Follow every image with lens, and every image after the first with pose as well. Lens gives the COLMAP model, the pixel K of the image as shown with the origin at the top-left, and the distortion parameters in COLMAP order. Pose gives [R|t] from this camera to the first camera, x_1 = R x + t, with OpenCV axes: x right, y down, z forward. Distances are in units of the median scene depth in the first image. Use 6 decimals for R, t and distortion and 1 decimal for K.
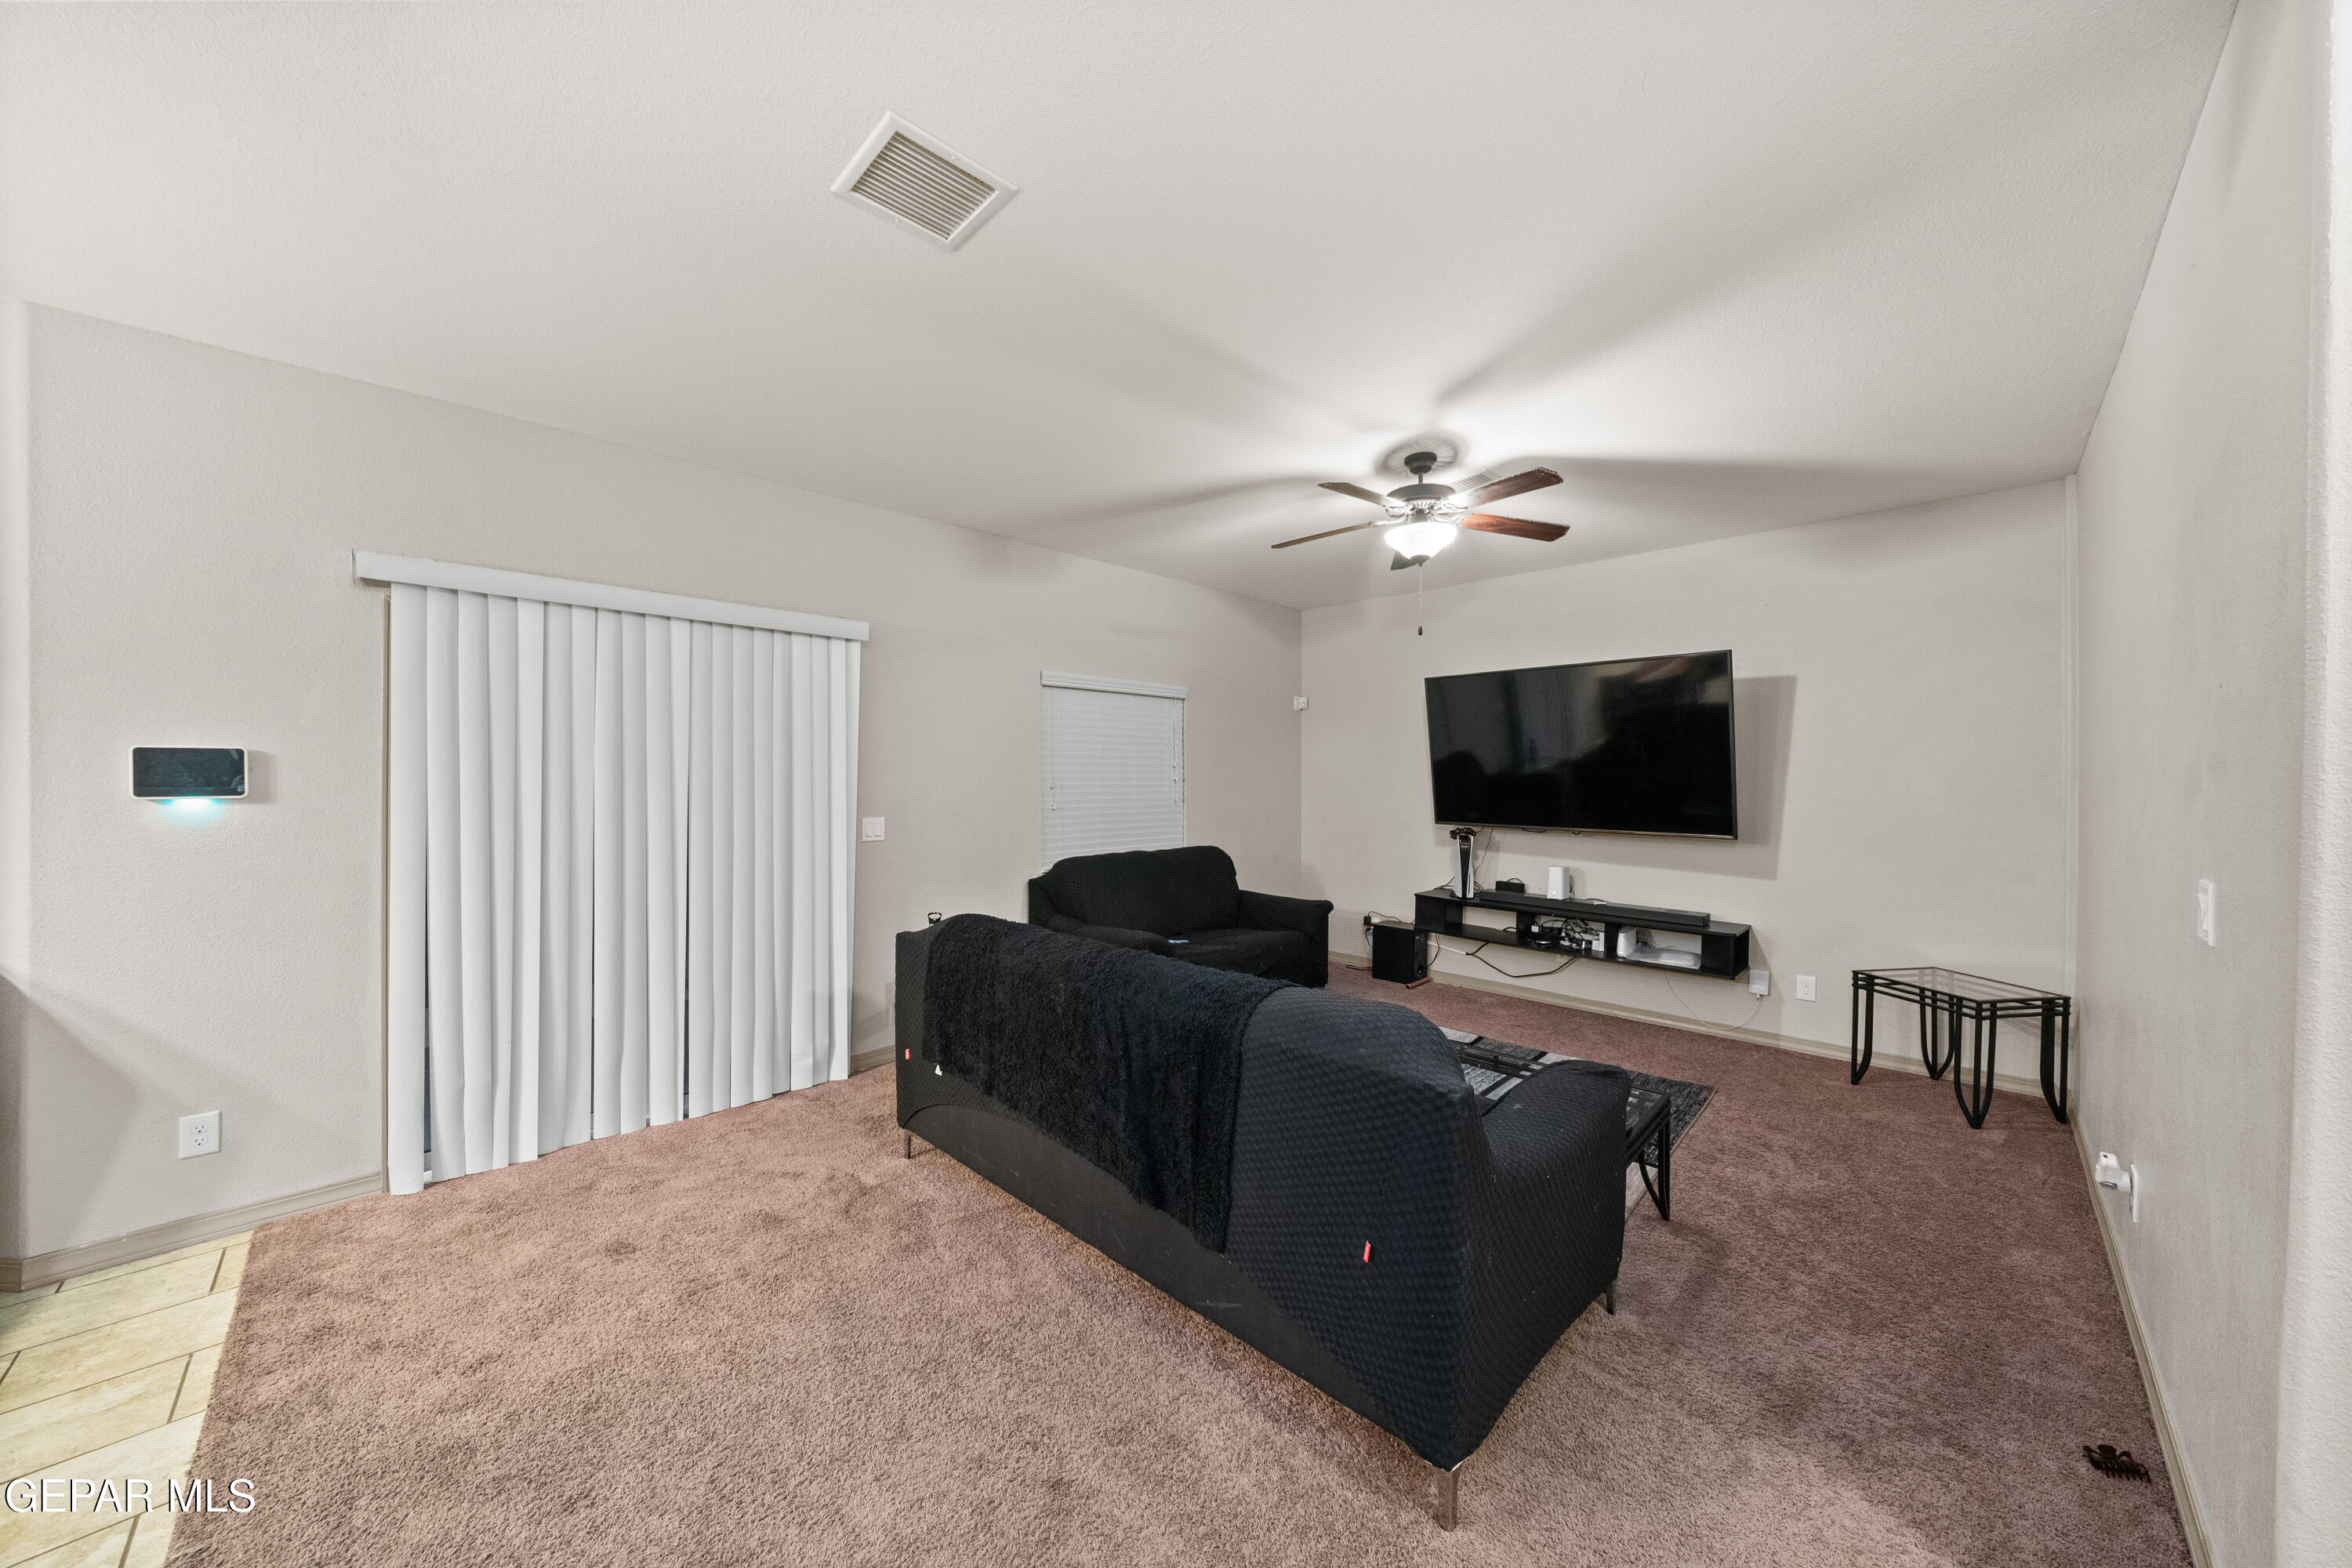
lens RADIAL K [[813.0, 0, 1170.9], [0, 813.0, 779.8], [0, 0, 1]] dist [-0.006330, -0.000168]
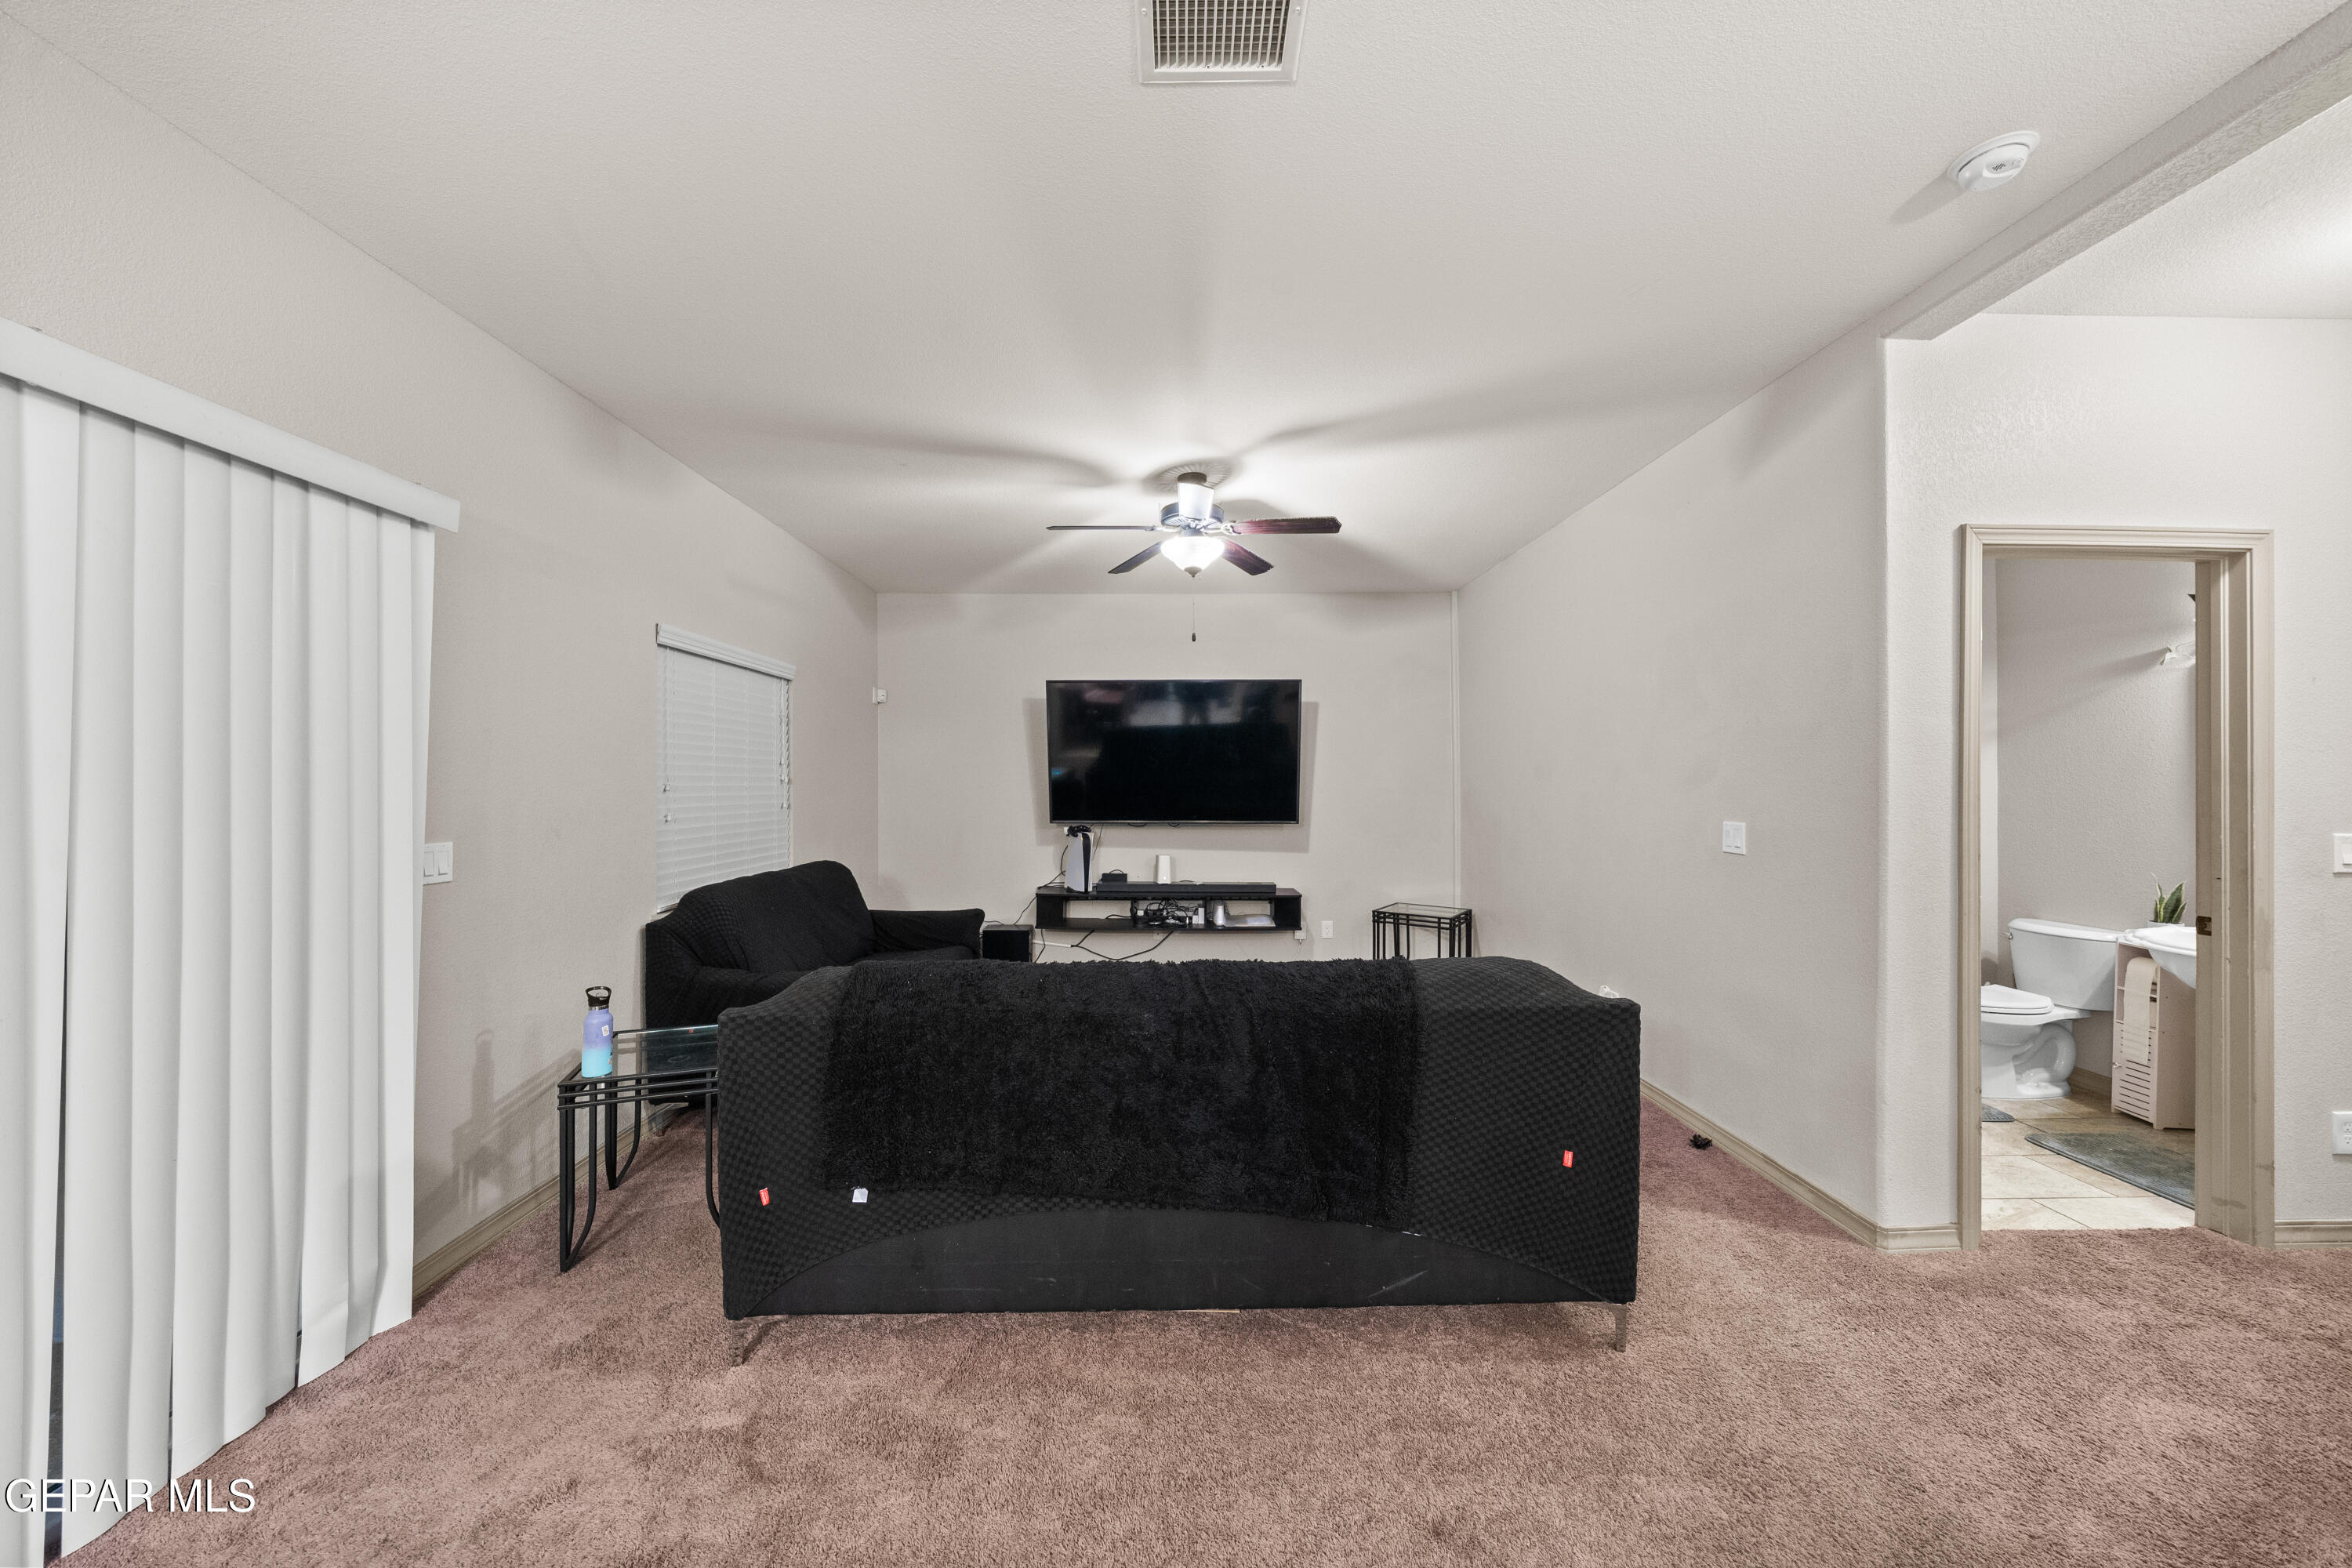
lens RADIAL K [[813.0, 0, 1181.8], [0, 813.0, 774.9], [0, 0, 1]] dist [-0.006330, -0.000168]
pose [[0.696773, 0.003749, 0.717282, -0.374378], [0.007079, 0.999902, -0.012103, 0.009025], [-0.717257, 0.013510, 0.696678, 0.208749]]
